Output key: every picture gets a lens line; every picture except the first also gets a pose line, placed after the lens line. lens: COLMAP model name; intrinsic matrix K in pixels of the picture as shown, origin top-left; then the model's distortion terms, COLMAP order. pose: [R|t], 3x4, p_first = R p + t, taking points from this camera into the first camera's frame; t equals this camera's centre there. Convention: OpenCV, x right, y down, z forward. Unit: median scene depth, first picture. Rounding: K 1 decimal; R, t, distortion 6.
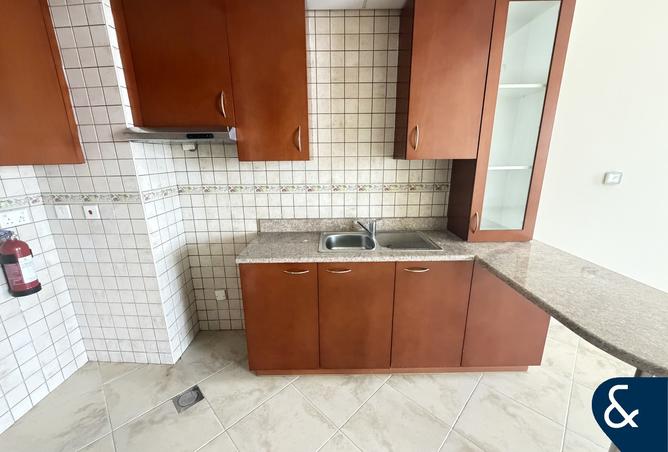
lens RADIAL K [[267.6, 0, 333.5], [0, 267.6, 225.0], [0, 0, 1]] dist [0.000810, -0.000171]
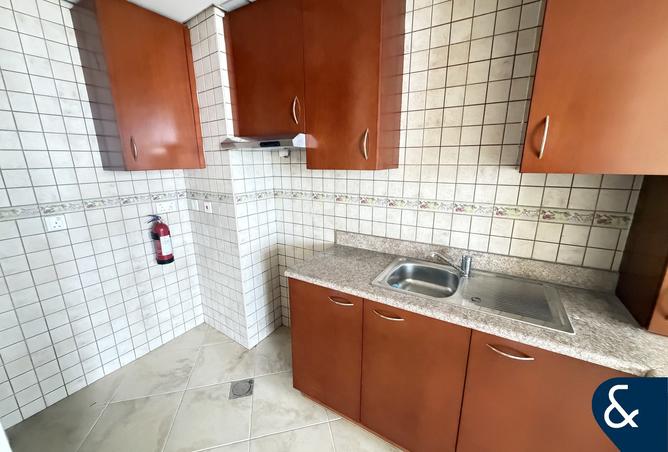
lens RADIAL K [[267.6, 0, 333.5], [0, 267.6, 225.0], [0, 0, 1]] dist [0.000810, -0.000171]
pose [[0.849554, 0.130611, -0.511076, 0.209448], [-0.133009, 0.990596, 0.032058, -0.075988], [0.510457, 0.040742, 0.858937, 0.216278]]
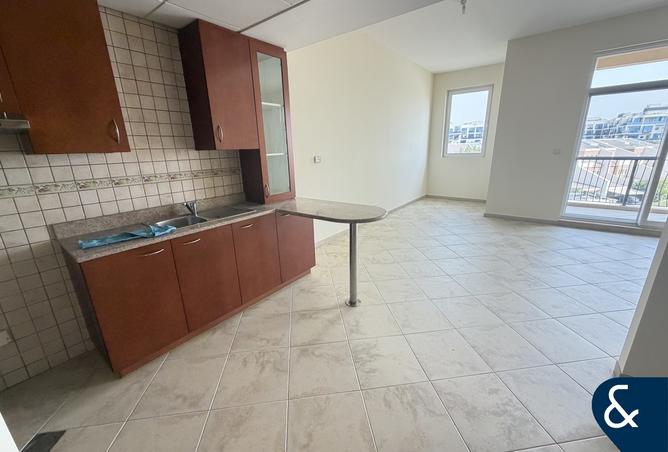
lens RADIAL K [[267.6, 0, 333.5], [0, 267.6, 225.0], [0, 0, 1]] dist [0.000810, -0.000171]
pose [[0.615045, -0.225190, 0.755652, -0.412818], [0.214756, 0.969961, 0.114261, 0.082726], [-0.758683, 0.092006, 0.644930, -0.245483]]
